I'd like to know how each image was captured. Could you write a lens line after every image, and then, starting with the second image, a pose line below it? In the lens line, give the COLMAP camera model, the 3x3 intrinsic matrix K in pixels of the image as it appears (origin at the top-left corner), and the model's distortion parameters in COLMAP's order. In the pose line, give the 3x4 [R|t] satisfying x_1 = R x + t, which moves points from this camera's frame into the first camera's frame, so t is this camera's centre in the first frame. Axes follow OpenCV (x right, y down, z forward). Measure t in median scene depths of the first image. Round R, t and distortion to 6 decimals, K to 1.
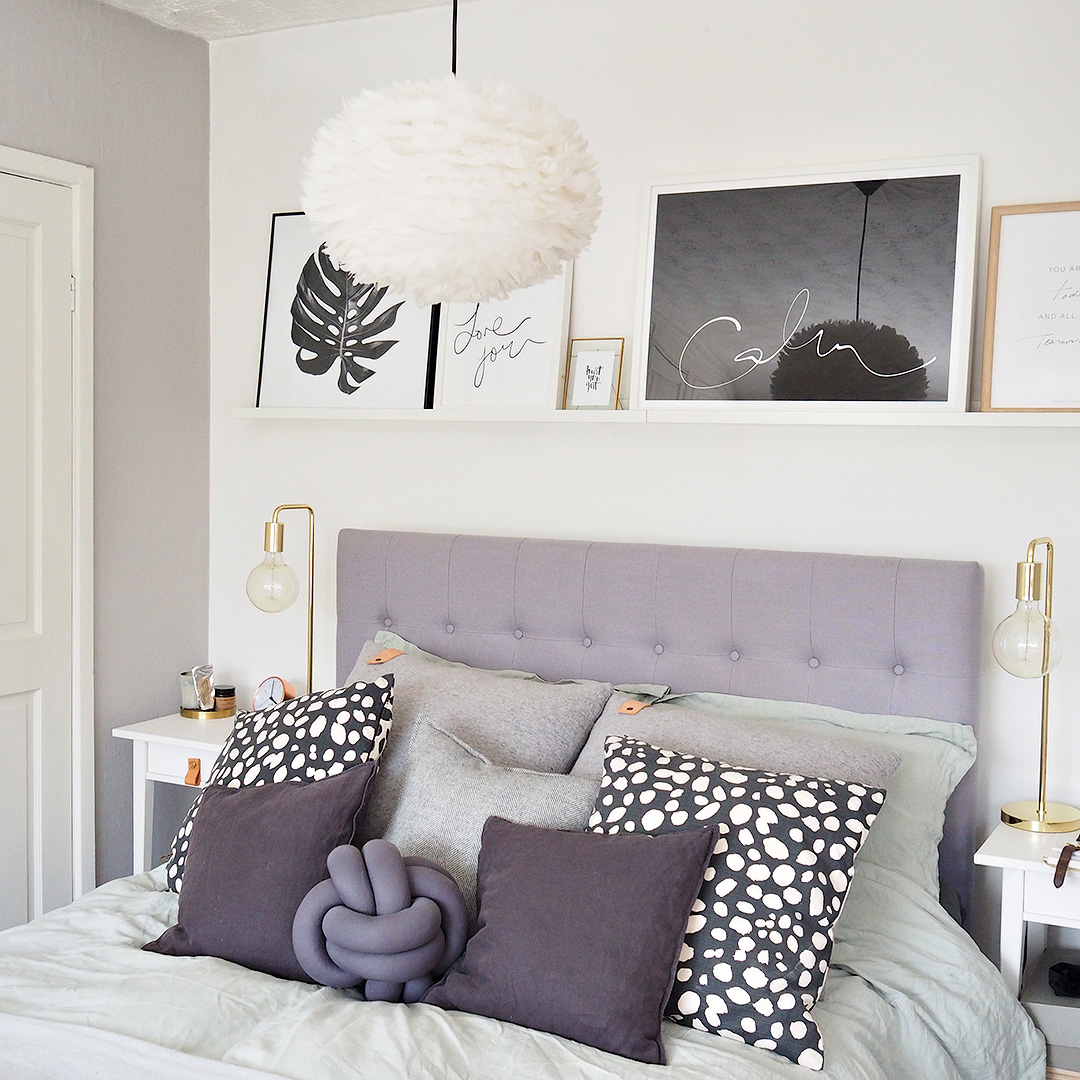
lens RADIAL K [[1425.9, 0, 528.6], [0, 1425.9, 541.1], [0, 0, 1]] dist [0.015691, -0.011242]
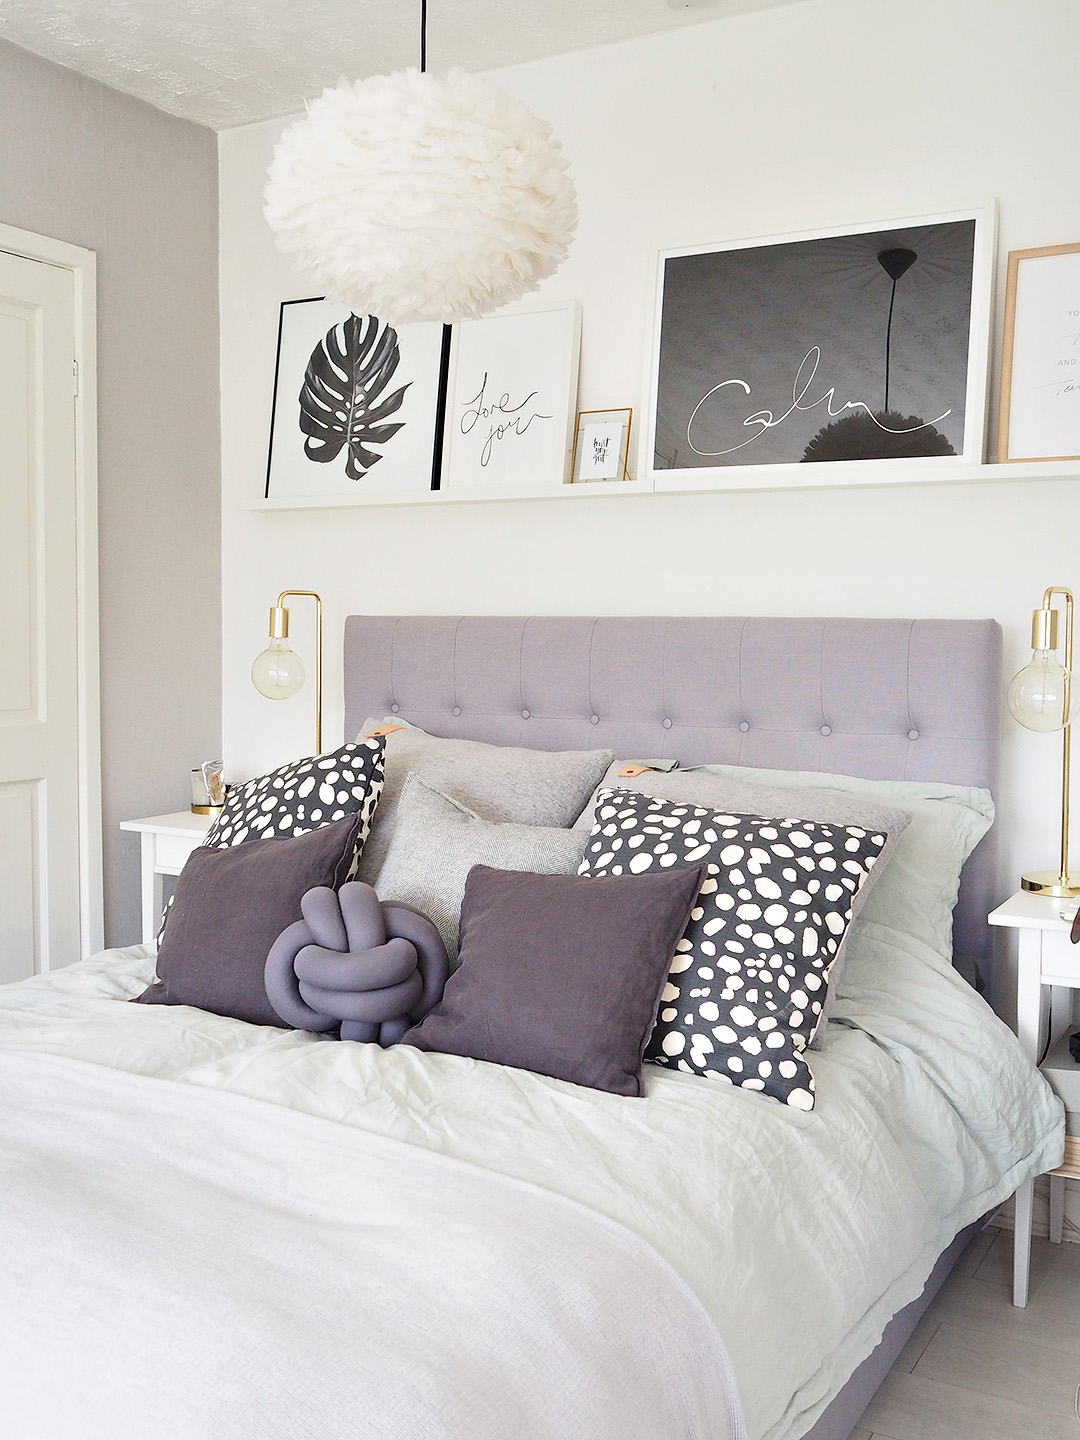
lens RADIAL K [[1425.2, 0, 540.0], [0, 1425.2, 720.0], [0, 0, 1]] dist [0.013653, 0.003862]
pose [[0.999196, -0.007426, -0.039397, 0.056236], [0.007276, 0.999966, -0.003951, 0.099935], [0.039425, 0.003662, 0.999216, 0.038761]]
